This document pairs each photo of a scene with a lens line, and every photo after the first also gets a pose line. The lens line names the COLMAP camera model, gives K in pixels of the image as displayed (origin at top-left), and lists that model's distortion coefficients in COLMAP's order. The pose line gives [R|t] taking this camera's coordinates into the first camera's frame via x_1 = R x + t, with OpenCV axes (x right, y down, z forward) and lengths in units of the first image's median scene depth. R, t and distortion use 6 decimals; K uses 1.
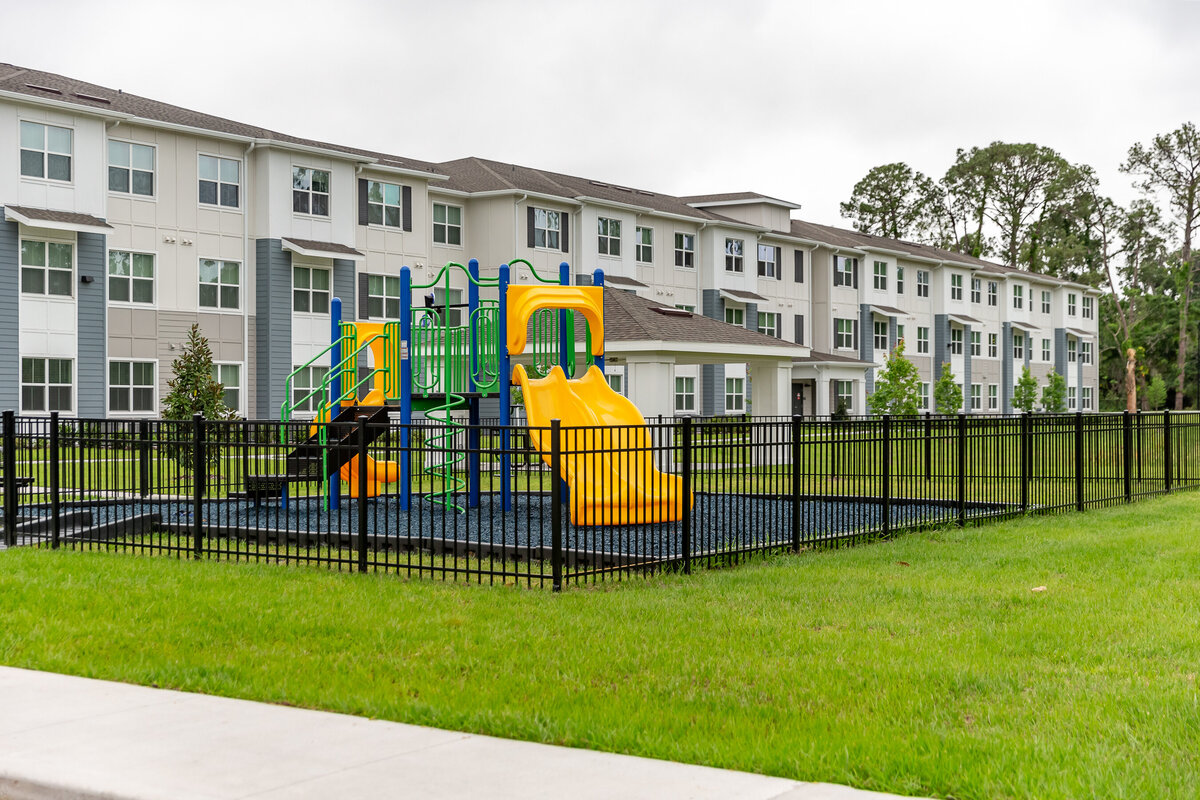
lens RADIAL K [[1829.5, 0, 595.3], [0, 1829.5, 402.8], [0, 0, 1]] dist [0.054916, 0.000000]
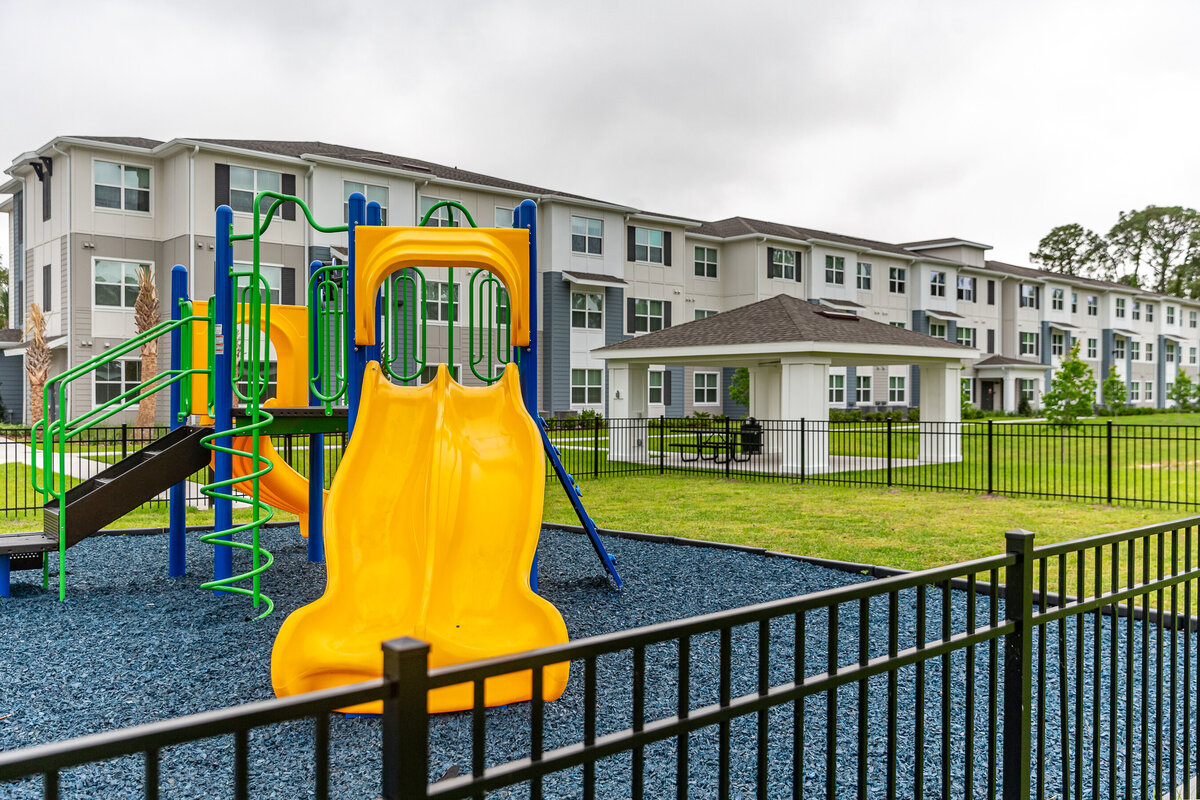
lens RADIAL K [[1059.8, 0, 596.1], [0, 1059.8, 409.7], [0, 0, 1]] dist [0.013536, -0.000847]
pose [[0.967175, 0.006907, -0.254018, 0.032535], [-0.002389, 0.999834, 0.018090, -0.003420], [0.254101, -0.016889, 0.967030, 0.196840]]
